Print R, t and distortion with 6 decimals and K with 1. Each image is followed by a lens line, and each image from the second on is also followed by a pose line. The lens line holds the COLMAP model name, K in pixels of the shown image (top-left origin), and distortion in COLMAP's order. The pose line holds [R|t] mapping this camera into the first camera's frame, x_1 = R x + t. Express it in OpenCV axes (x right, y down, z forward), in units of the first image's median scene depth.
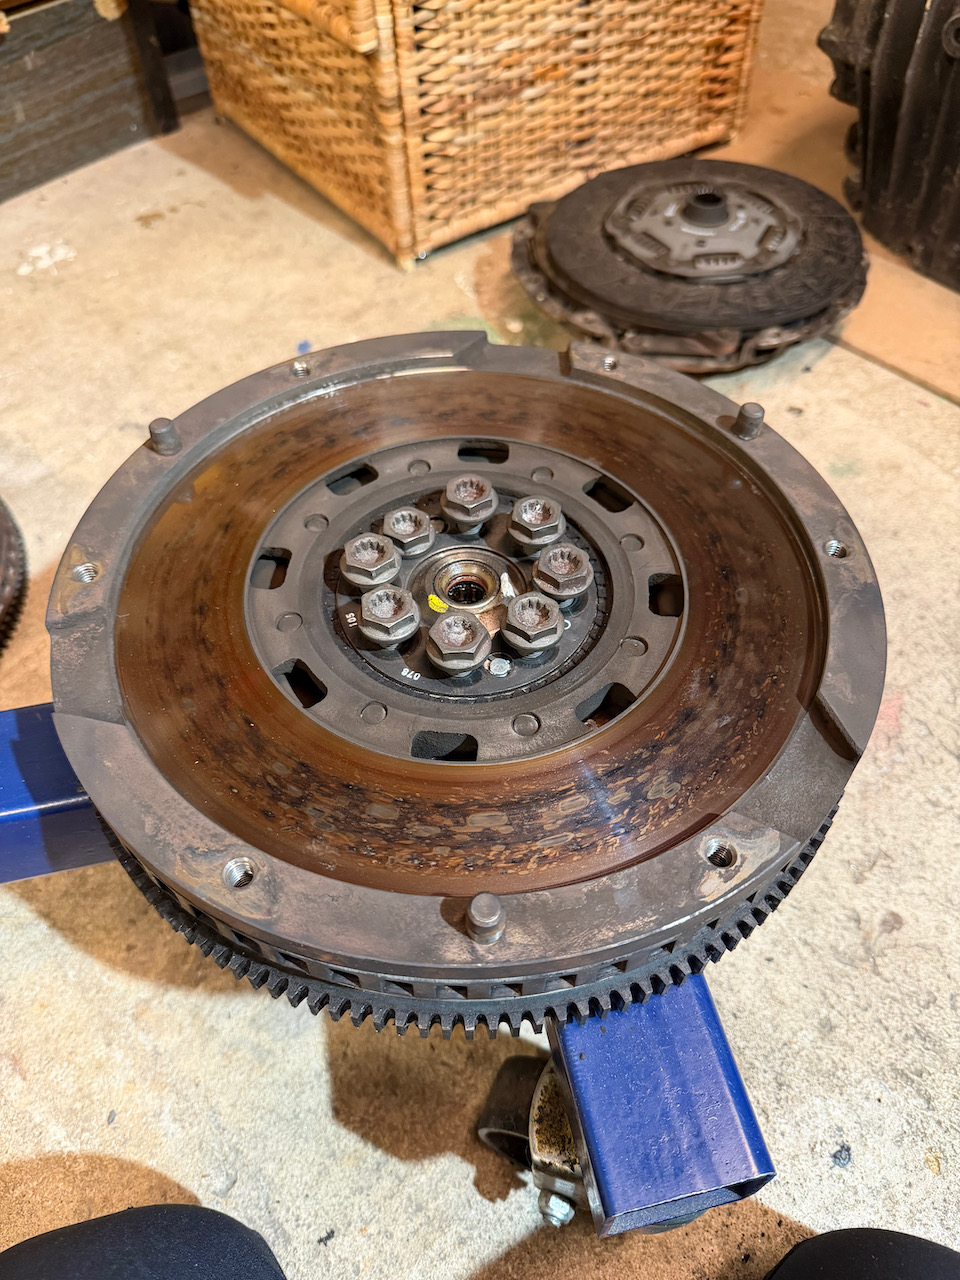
lens RADIAL K [[918.1, 0, 480.6], [0, 918.1, 656.9], [0, 0, 1]] dist [0.011553, -0.062578]
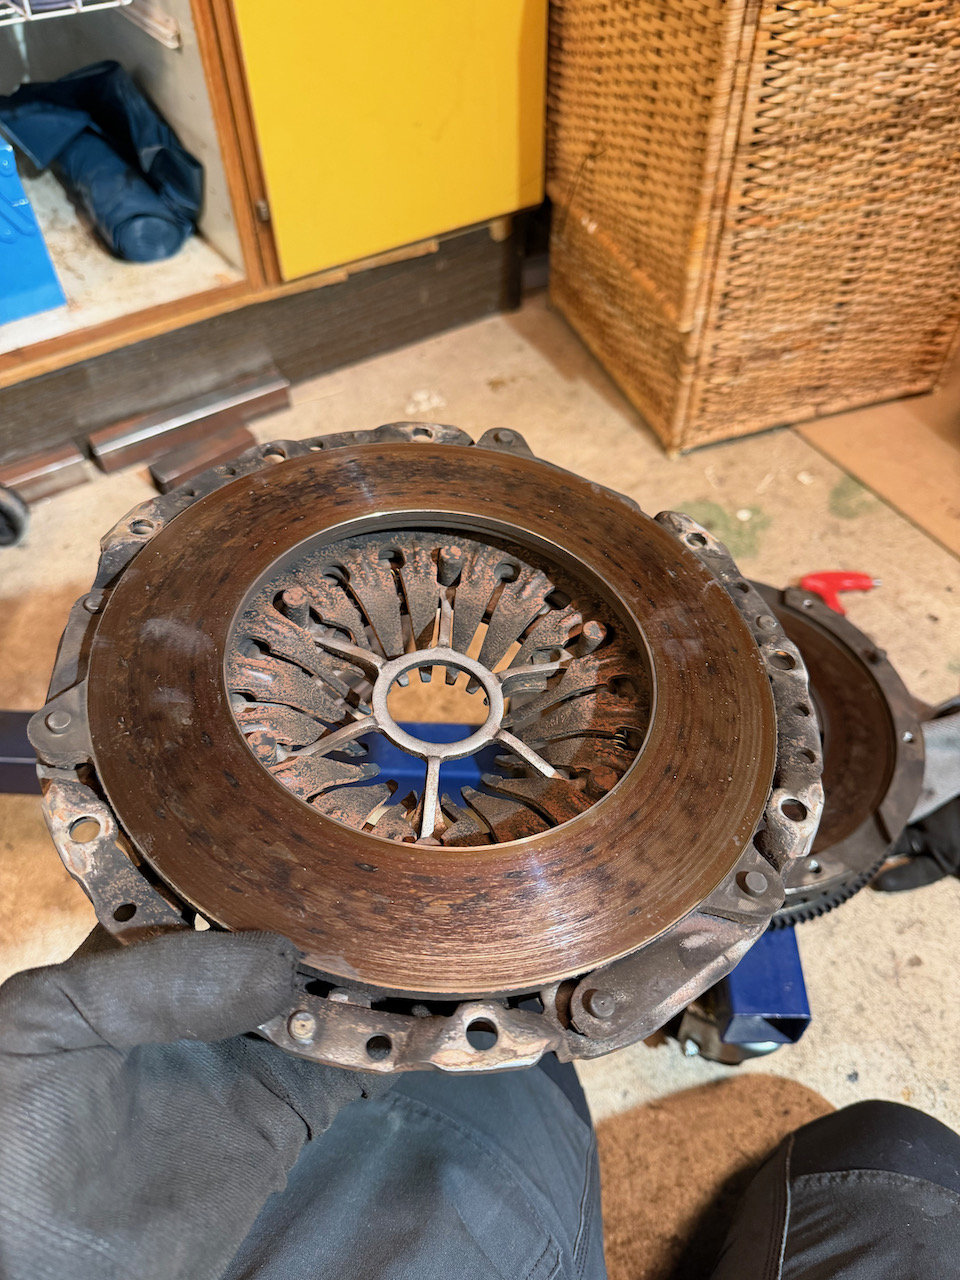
lens RADIAL K [[918.1, 0, 480.6], [0, 918.1, 656.9], [0, 0, 1]] dist [0.011553, -0.062578]
pose [[0.967300, 0.203509, -0.151378, -0.094757], [-0.210817, 0.976943, -0.033739, -0.012660], [0.141022, 0.064548, 0.987900, -0.438120]]
